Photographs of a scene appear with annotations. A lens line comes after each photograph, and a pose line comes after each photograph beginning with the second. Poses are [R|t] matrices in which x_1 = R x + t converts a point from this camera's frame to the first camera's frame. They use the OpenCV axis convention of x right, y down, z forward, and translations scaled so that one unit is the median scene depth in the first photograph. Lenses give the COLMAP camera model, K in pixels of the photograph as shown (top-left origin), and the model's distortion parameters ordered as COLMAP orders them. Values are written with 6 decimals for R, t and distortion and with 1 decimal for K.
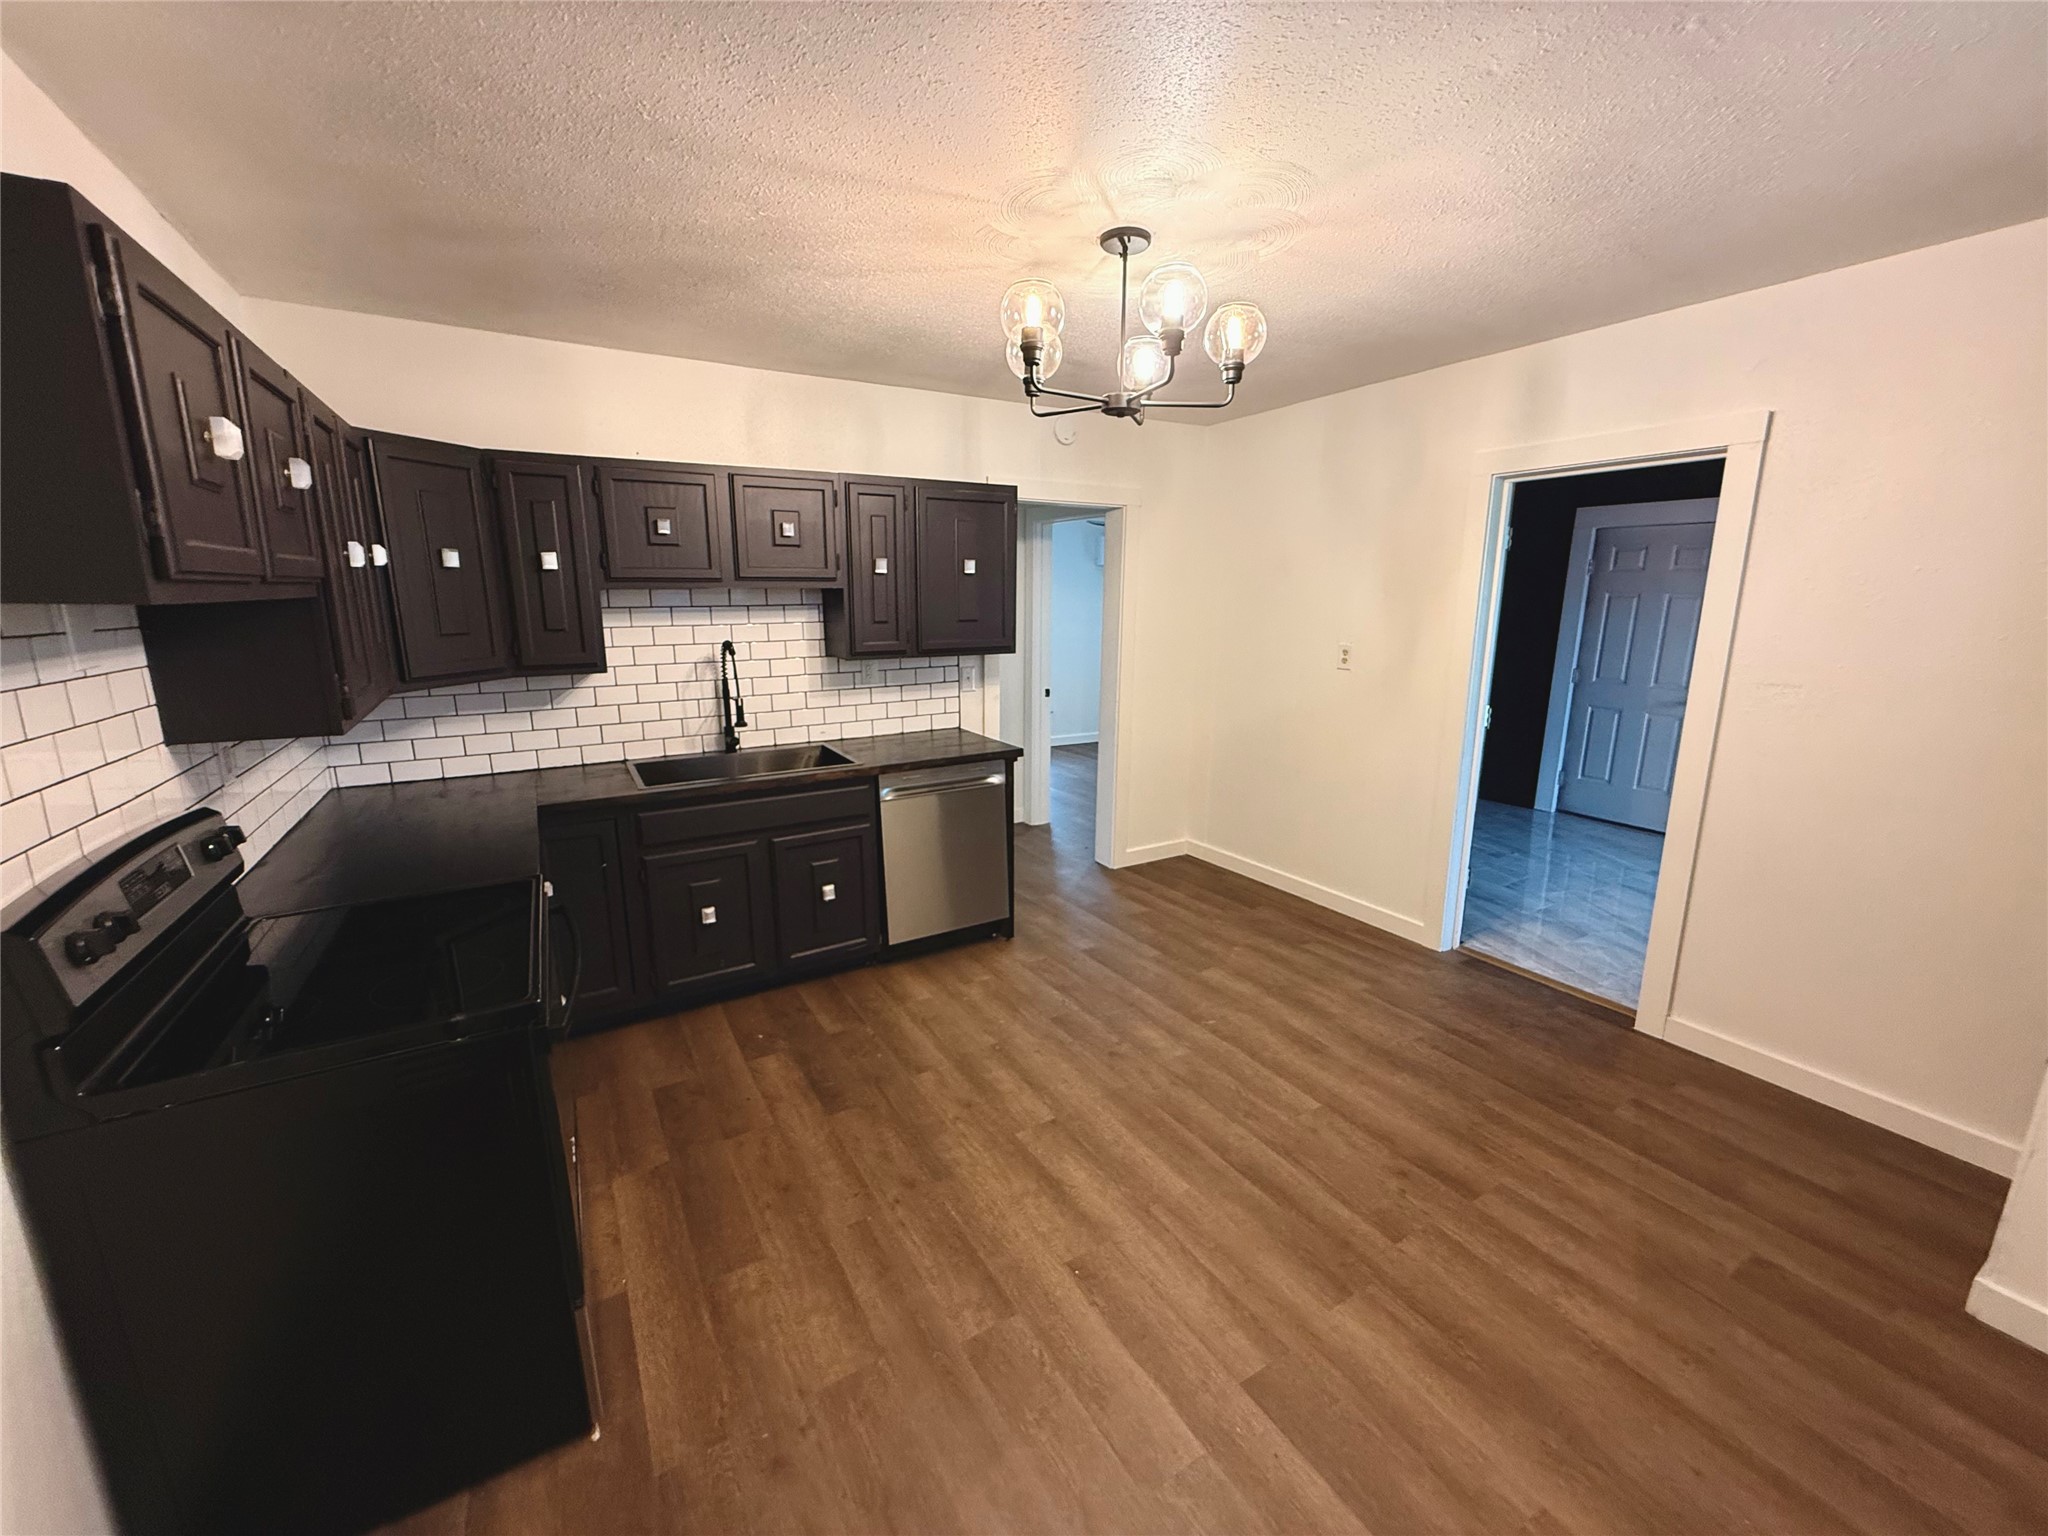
lens RADIAL K [[818.0, 0, 1018.5], [0, 818.0, 766.5], [0, 0, 1]] dist [-0.000452, -0.000316]
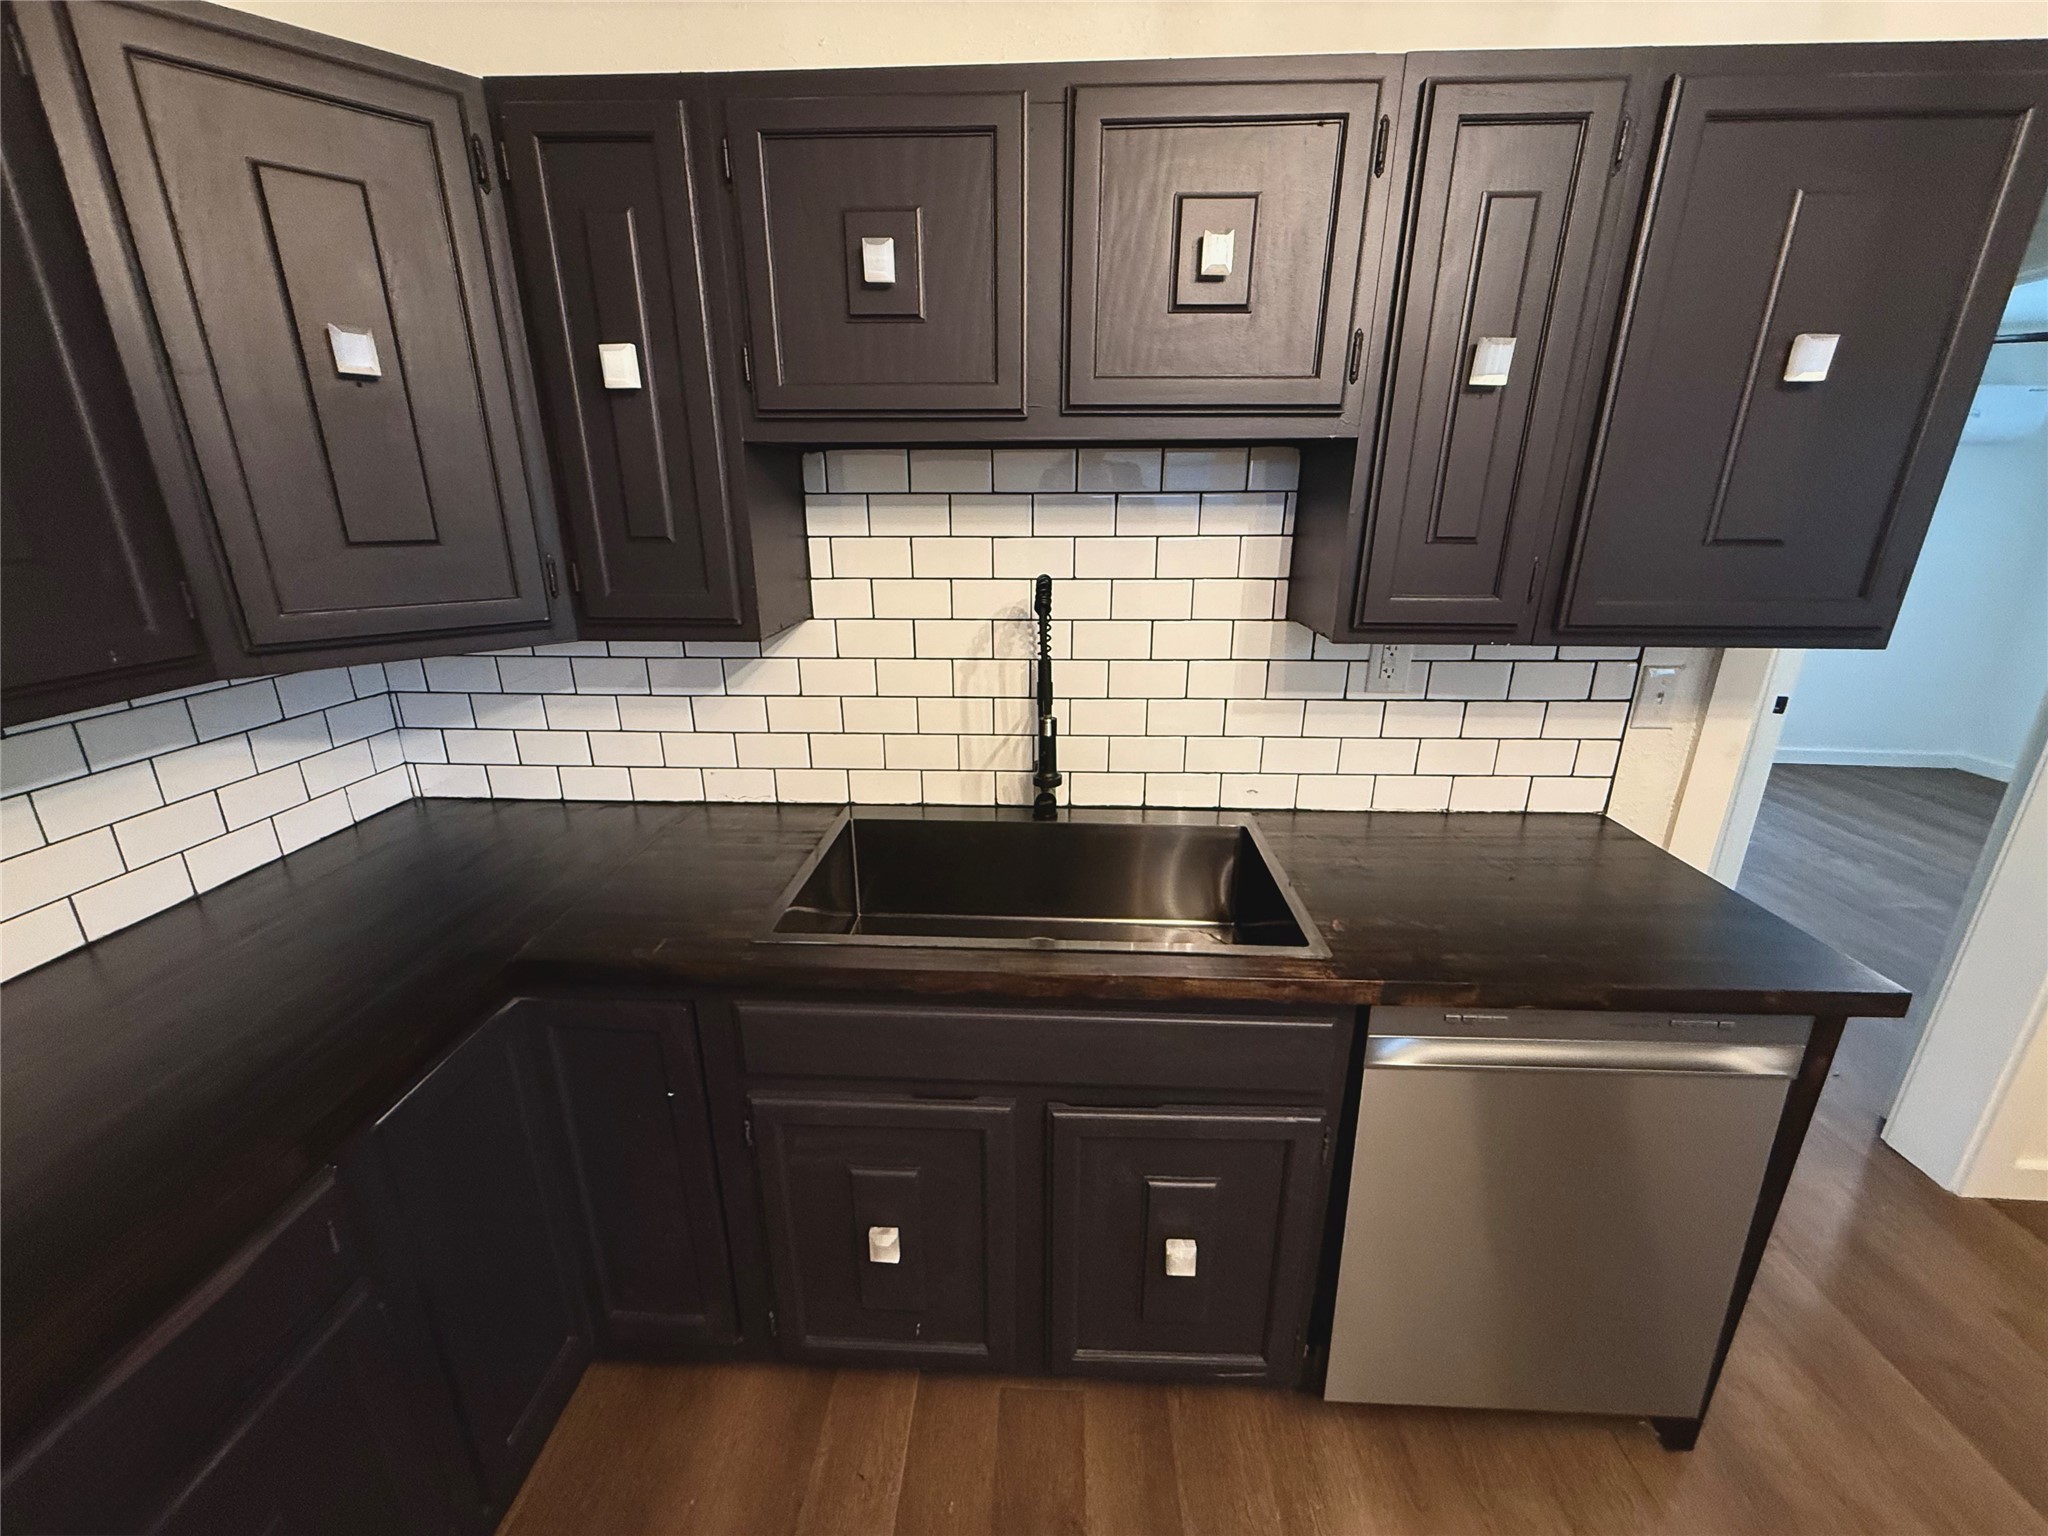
lens RADIAL K [[818.0, 0, 1020.5], [0, 818.0, 769.9], [0, 0, 1]] dist [-0.000452, -0.000316]
pose [[0.836848, 0.170735, -0.520130, -0.137556], [-0.117332, 0.983981, 0.134220, -0.115303], [0.534714, -0.051294, 0.843475, 0.662703]]
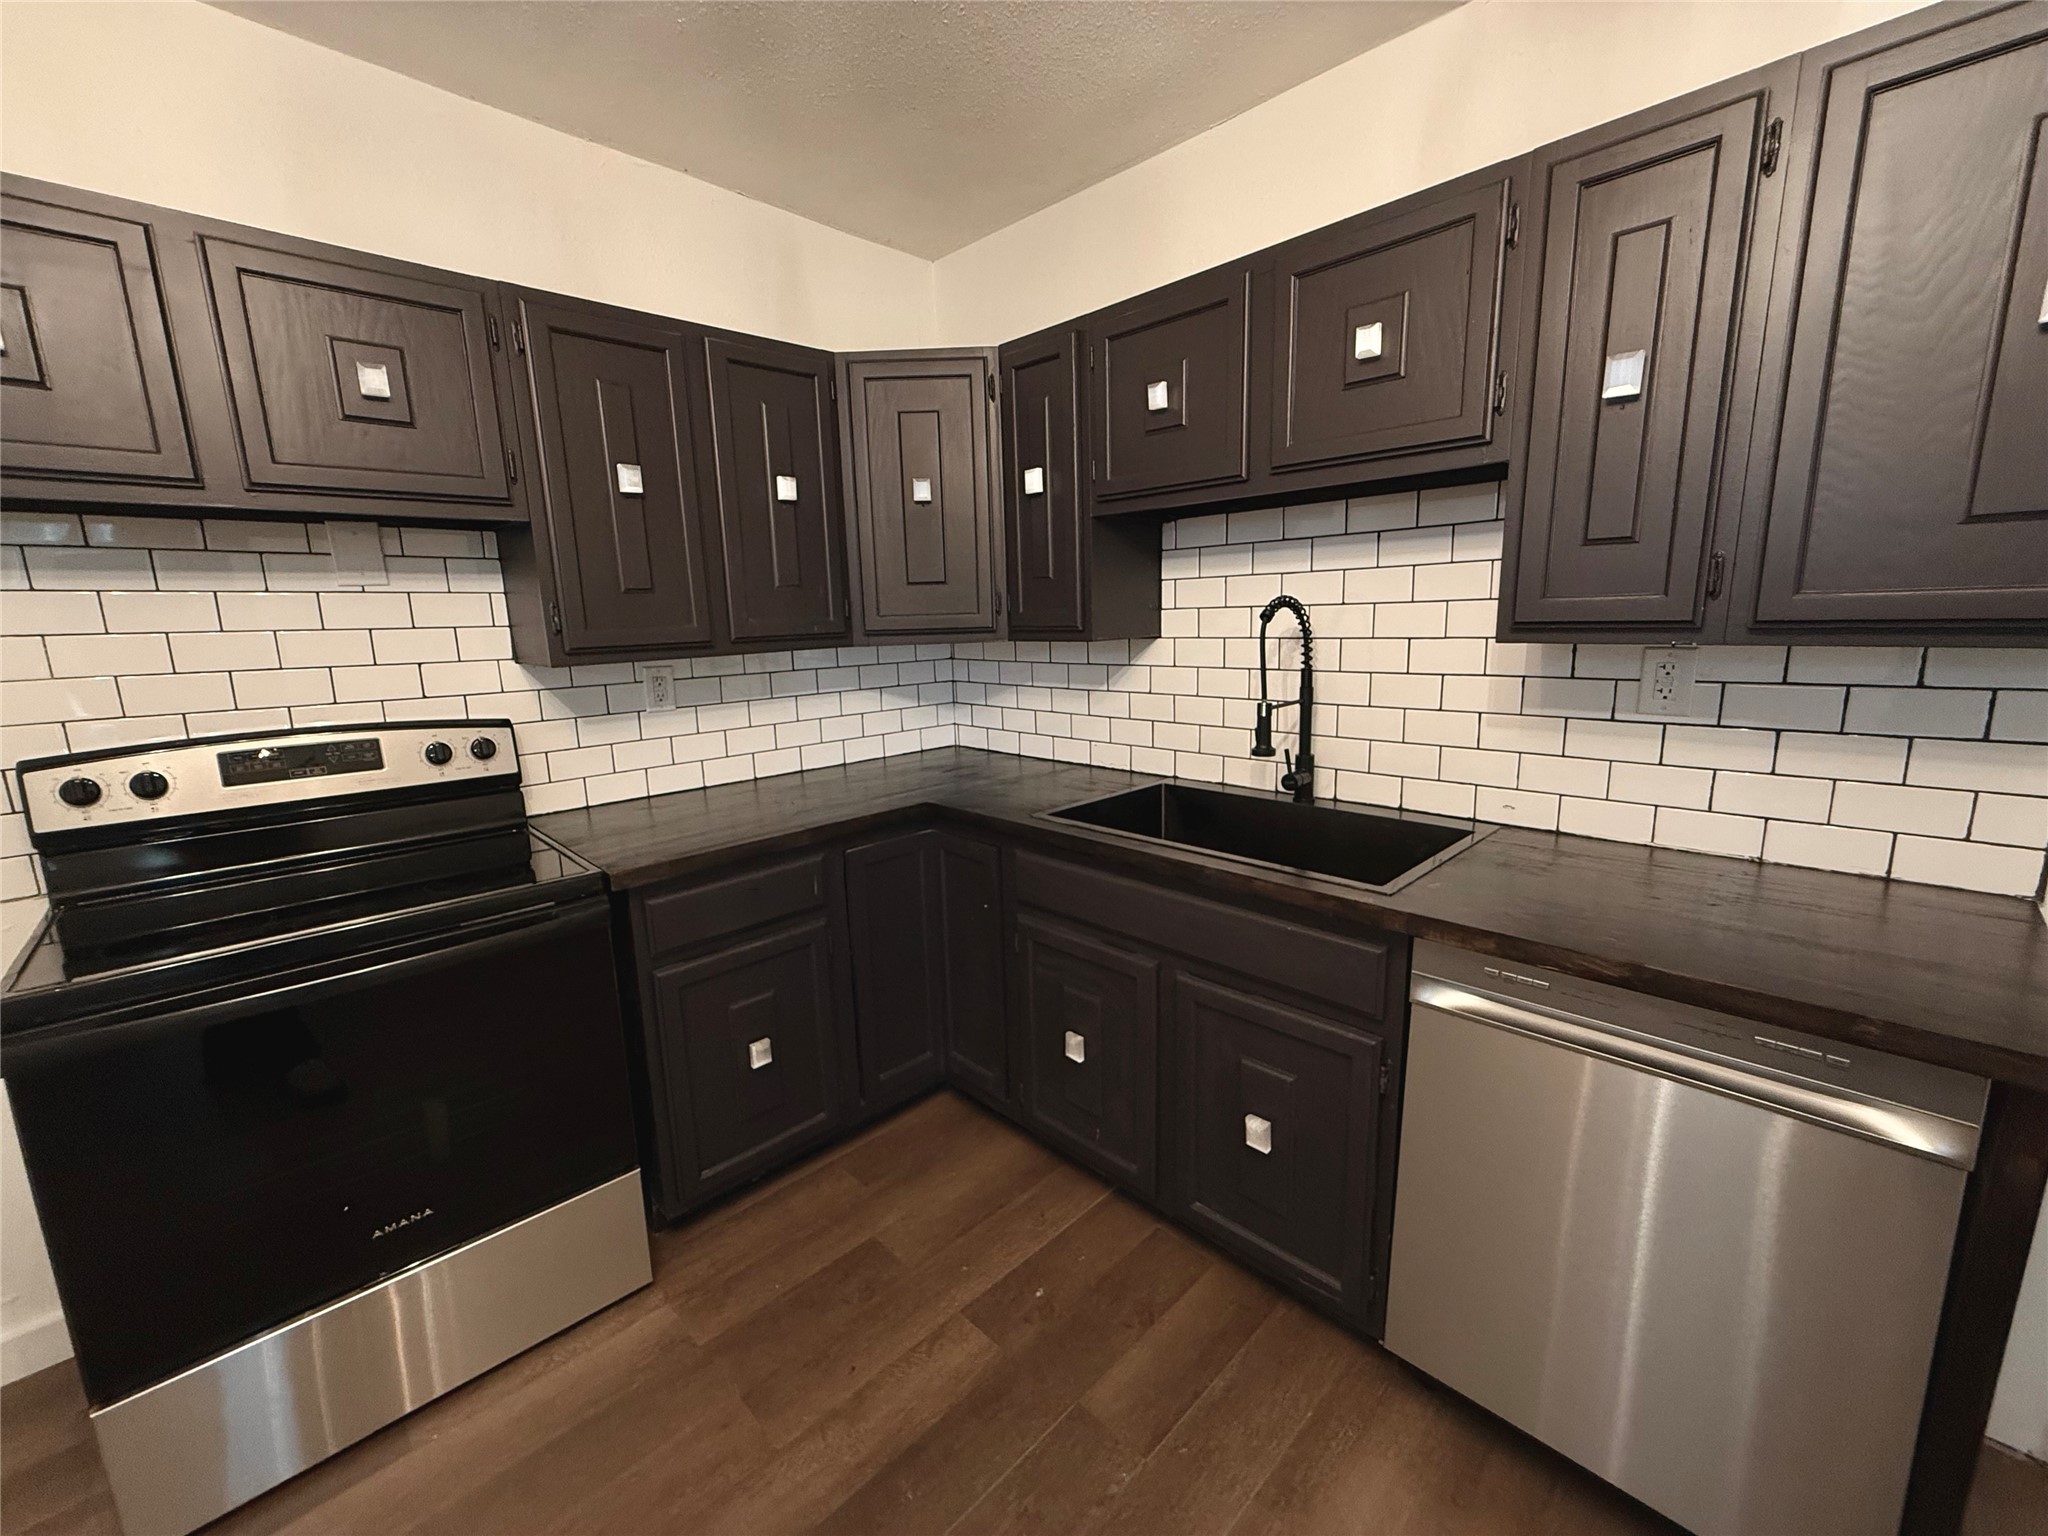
lens RADIAL K [[818.0, 0, 1023.2], [0, 818.0, 768.5], [0, 0, 1]] dist [-0.000452, -0.000316]
pose [[0.245202, 0.176478, -0.953274, 0.142225], [-0.181672, 0.974237, 0.133629, -0.086965], [0.952298, 0.140417, 0.270946, 0.733428]]
